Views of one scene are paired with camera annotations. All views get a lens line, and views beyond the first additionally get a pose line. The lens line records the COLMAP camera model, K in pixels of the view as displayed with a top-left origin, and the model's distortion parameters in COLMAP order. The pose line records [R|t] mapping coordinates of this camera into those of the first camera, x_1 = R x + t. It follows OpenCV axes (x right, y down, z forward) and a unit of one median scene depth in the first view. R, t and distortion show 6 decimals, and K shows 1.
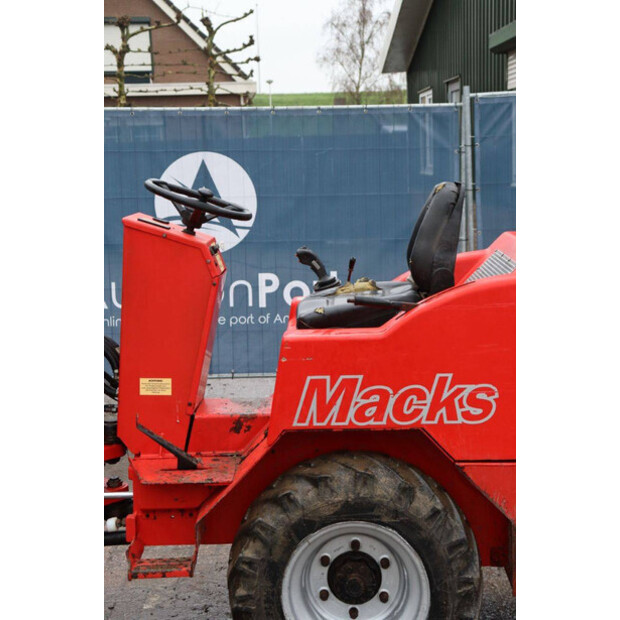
lens RADIAL K [[1115.9, 0, 317.8], [0, 1115.9, 308.6], [0, 0, 1]] dist [0.221099, 0.069293]
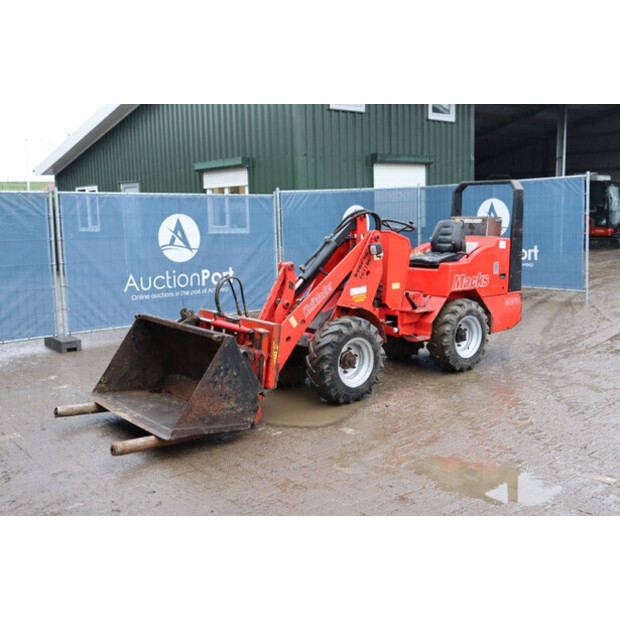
lens RADIAL K [[662.0, 0, 310.0], [0, 662.0, 310.0], [0, 0, 1]] dist [-0.134662, 0.311547]
pose [[0.775355, -0.082107, 0.626166, -1.604330], [0.087484, 0.995917, 0.022263, 0.082121], [-0.625437, 0.037518, 0.779372, -0.277561]]
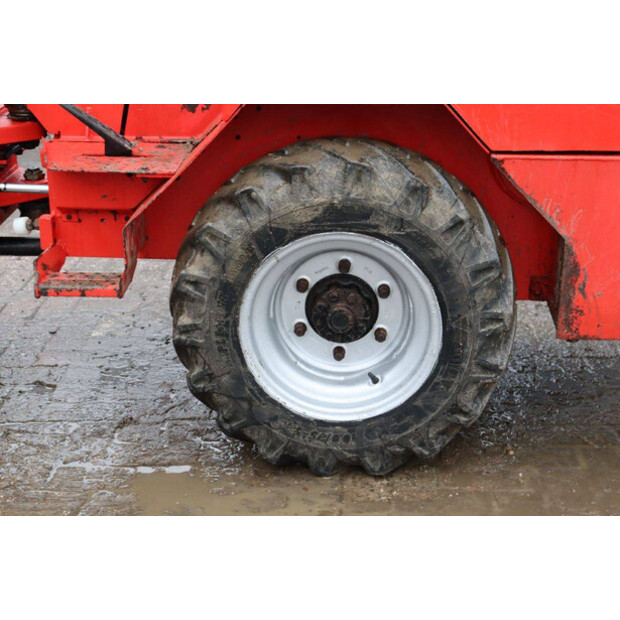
lens RADIAL K [[1103.0, 0, 310.0], [0, 1103.0, 310.0], [0, 0, 1]] dist [0.070056, 1.149326]
pose [[0.998358, 0.039357, -0.041615, 0.043106], [-0.029024, 0.973968, 0.224821, 0.080331], [0.049380, -0.223244, 0.973511, 0.308009]]
